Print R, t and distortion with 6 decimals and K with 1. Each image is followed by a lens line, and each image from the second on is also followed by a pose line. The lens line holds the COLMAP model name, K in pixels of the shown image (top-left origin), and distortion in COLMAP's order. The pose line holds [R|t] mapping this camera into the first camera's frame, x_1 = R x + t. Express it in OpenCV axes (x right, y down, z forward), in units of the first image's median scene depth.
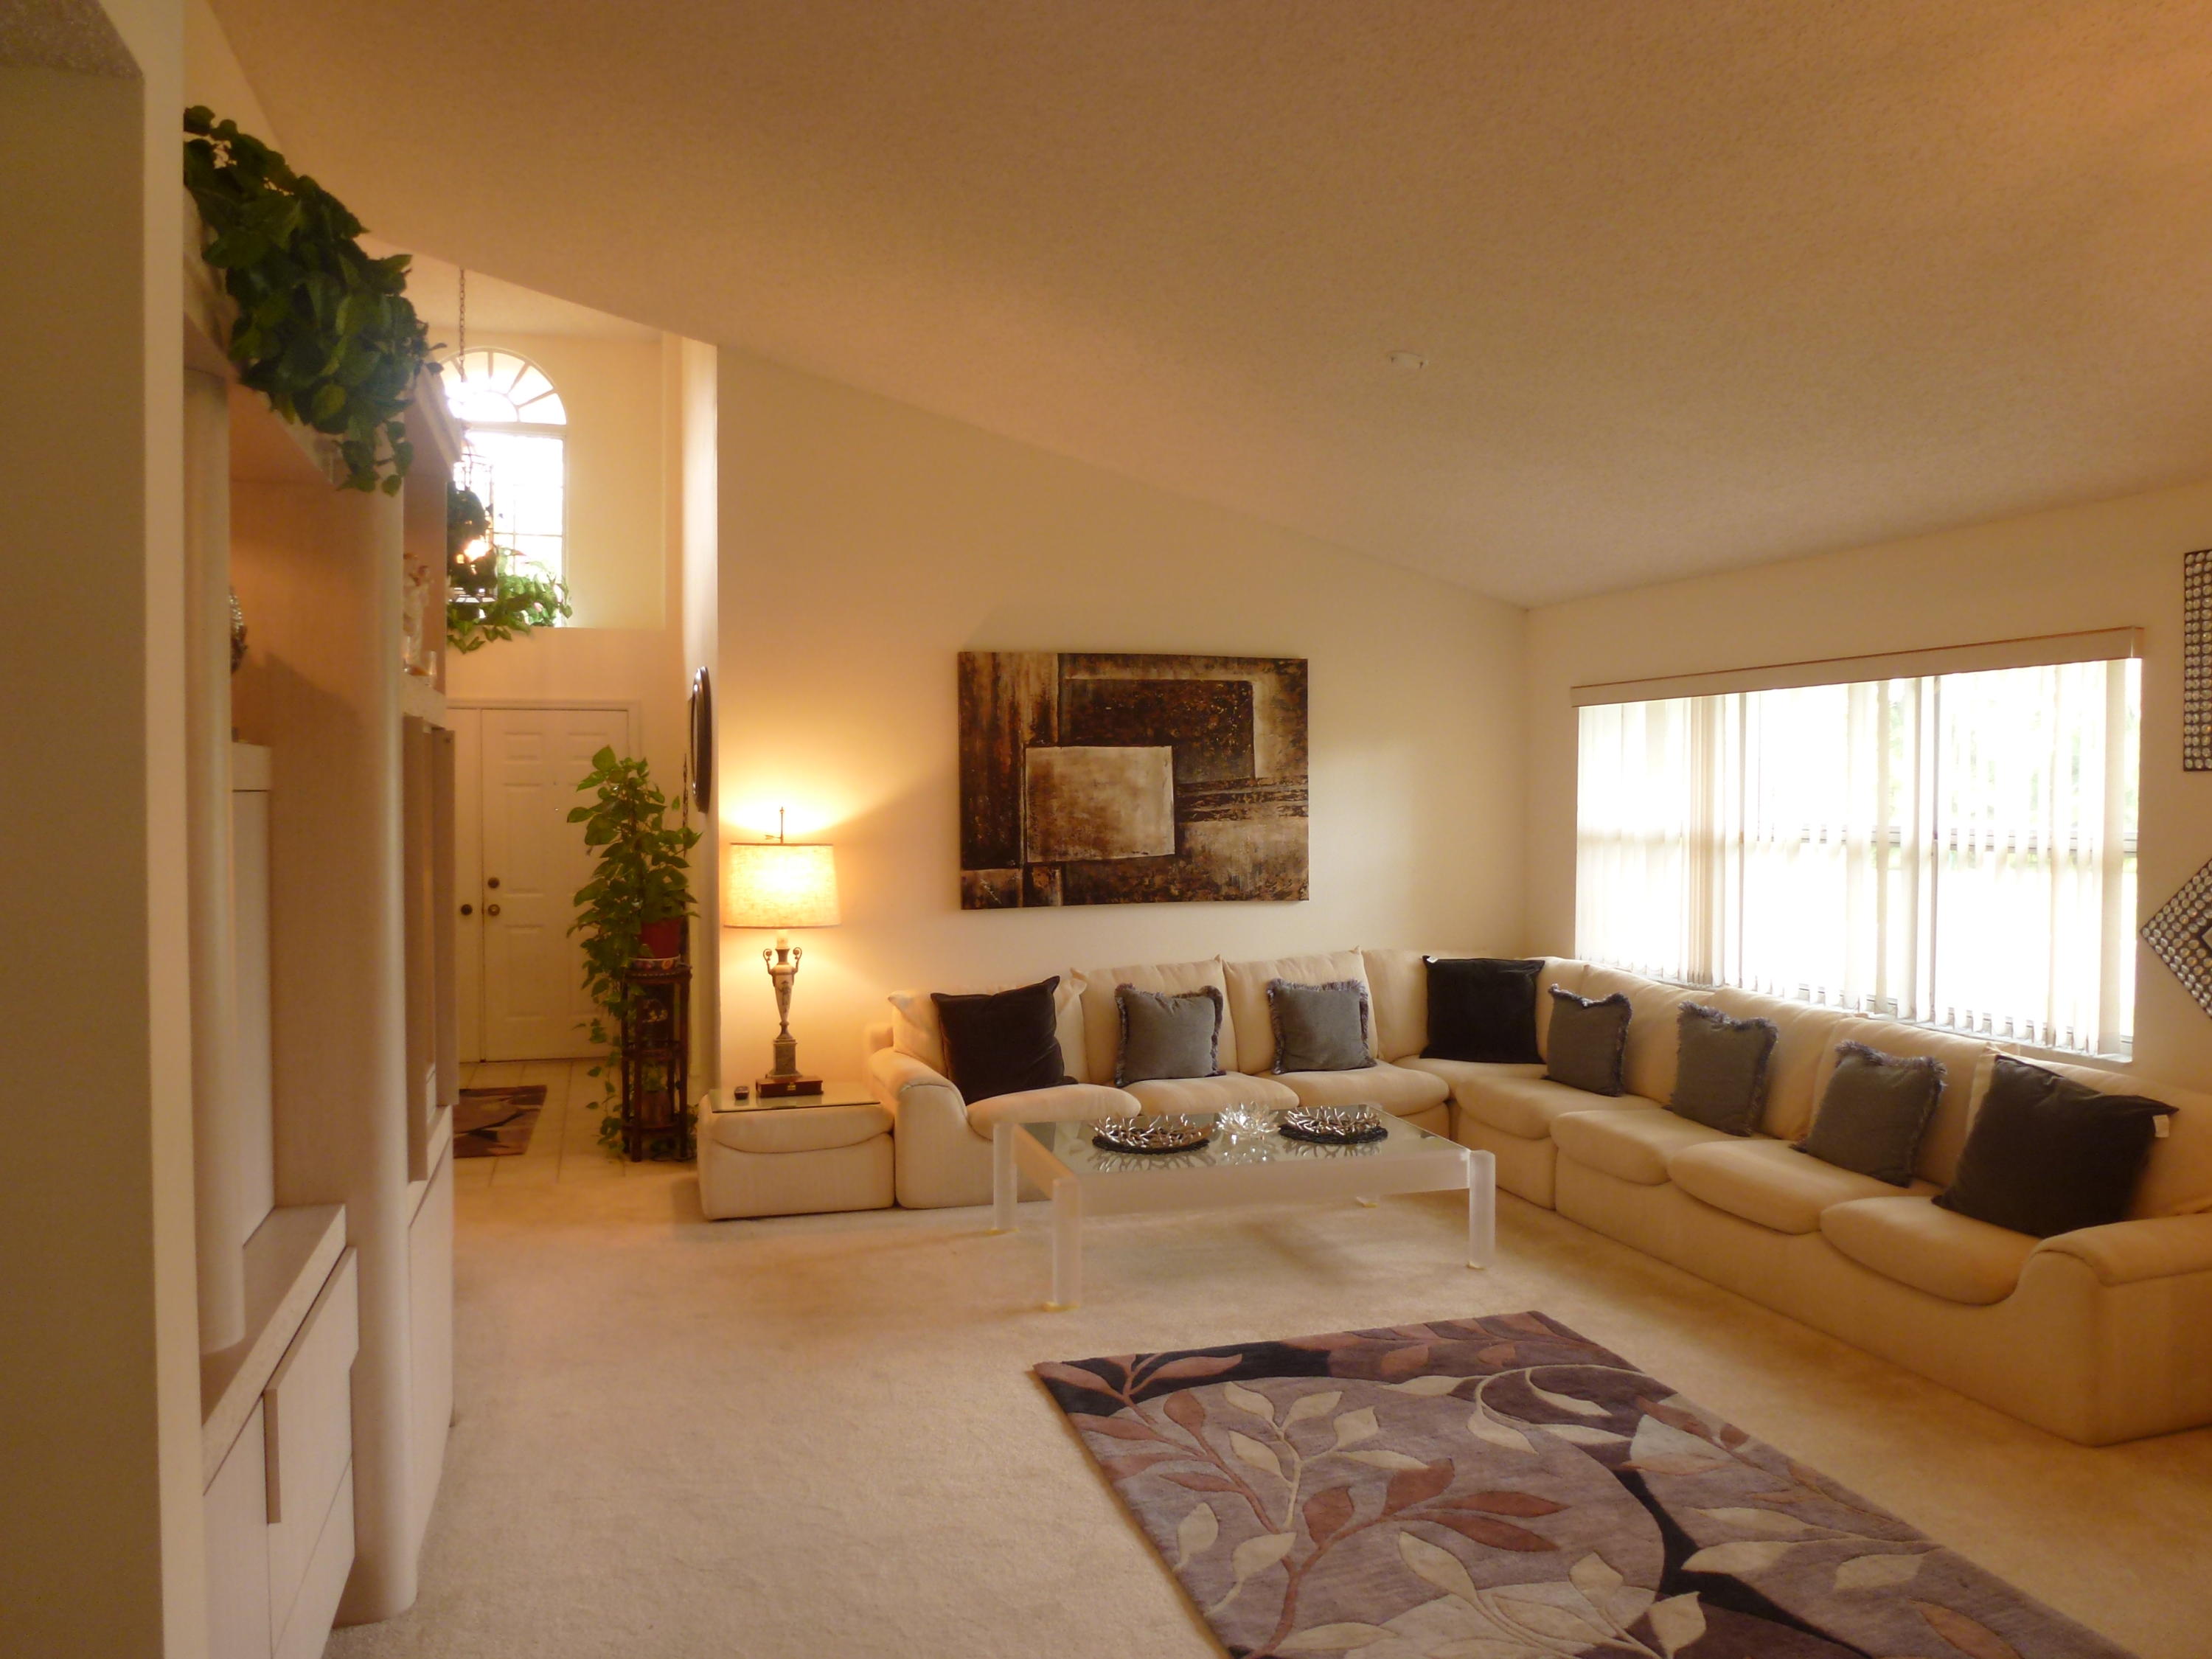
lens RADIAL K [[1600.3, 0, 1106.0], [0, 1600.3, 829.5], [0, 0, 1]] dist [-0.052817, 0.002355]
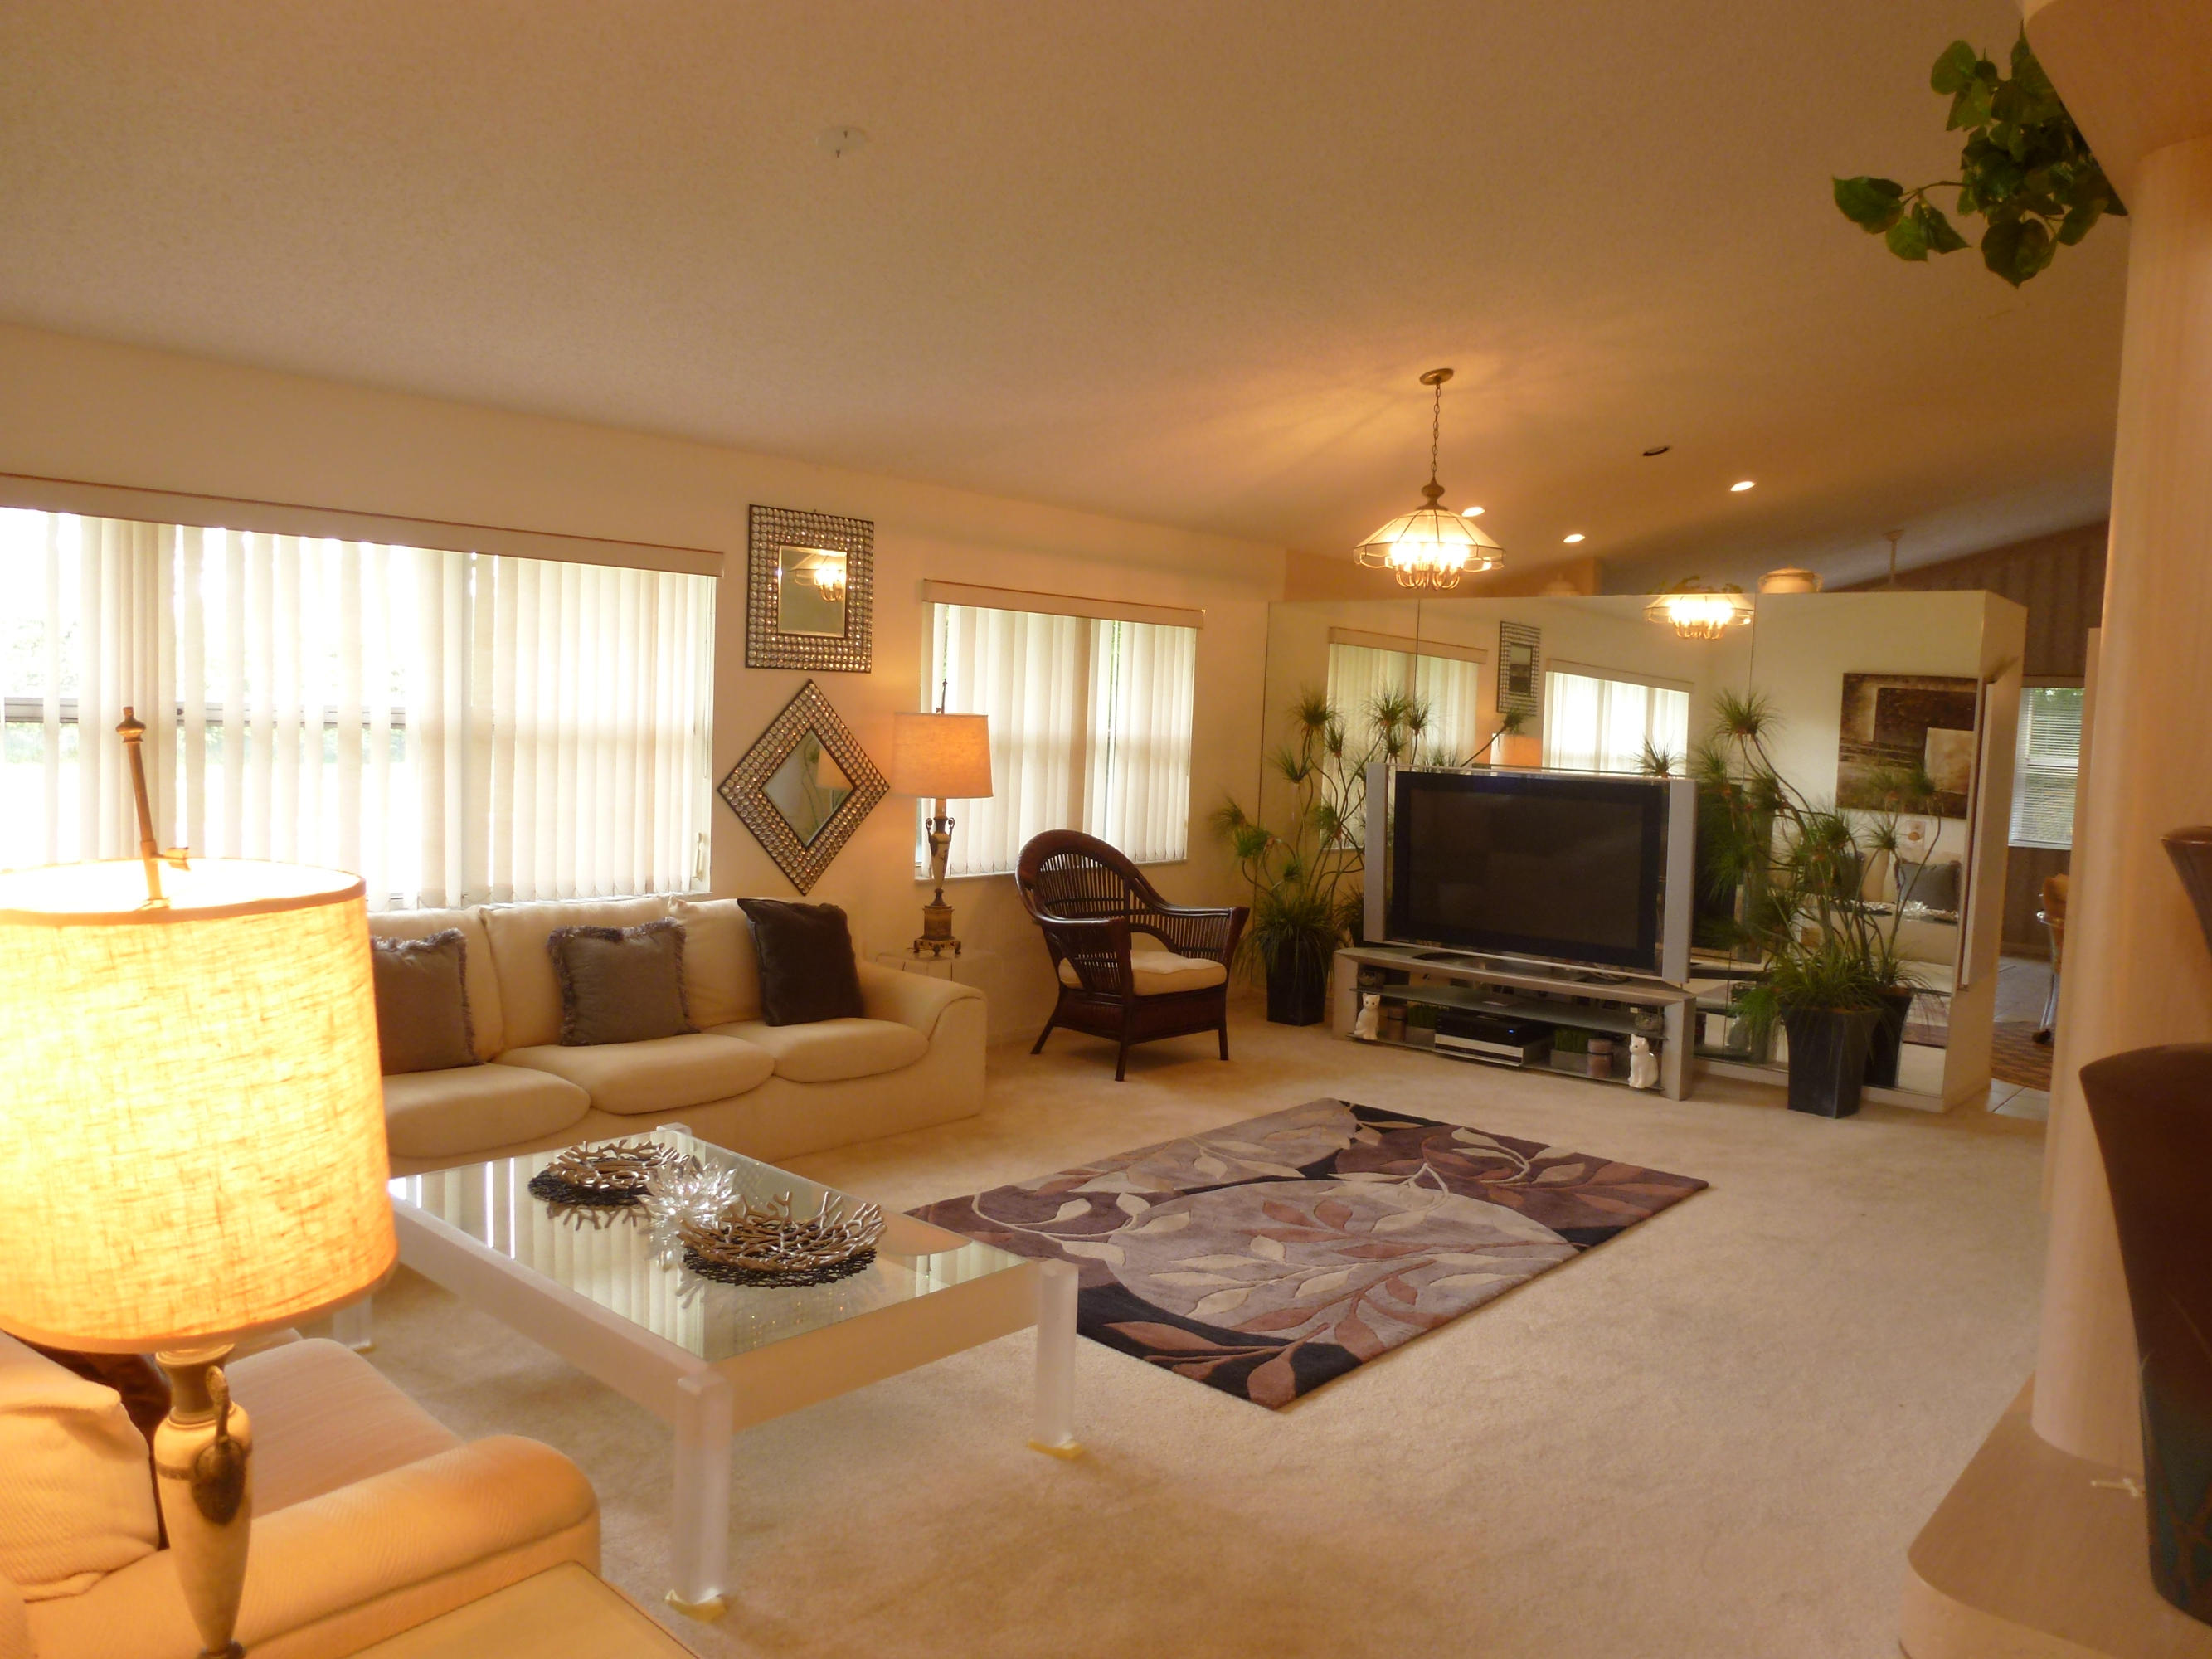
lens RADIAL K [[1600.4, 0, 1106.0], [0, 1600.4, 829.5], [0, 0, 1]] dist [-0.052817, 0.002355]
pose [[-0.524738, -0.086028, 0.846906, -0.703493], [-0.019563, 0.995836, 0.089035, -0.028333], [-0.851039, 0.030152, -0.524236, 1.583958]]
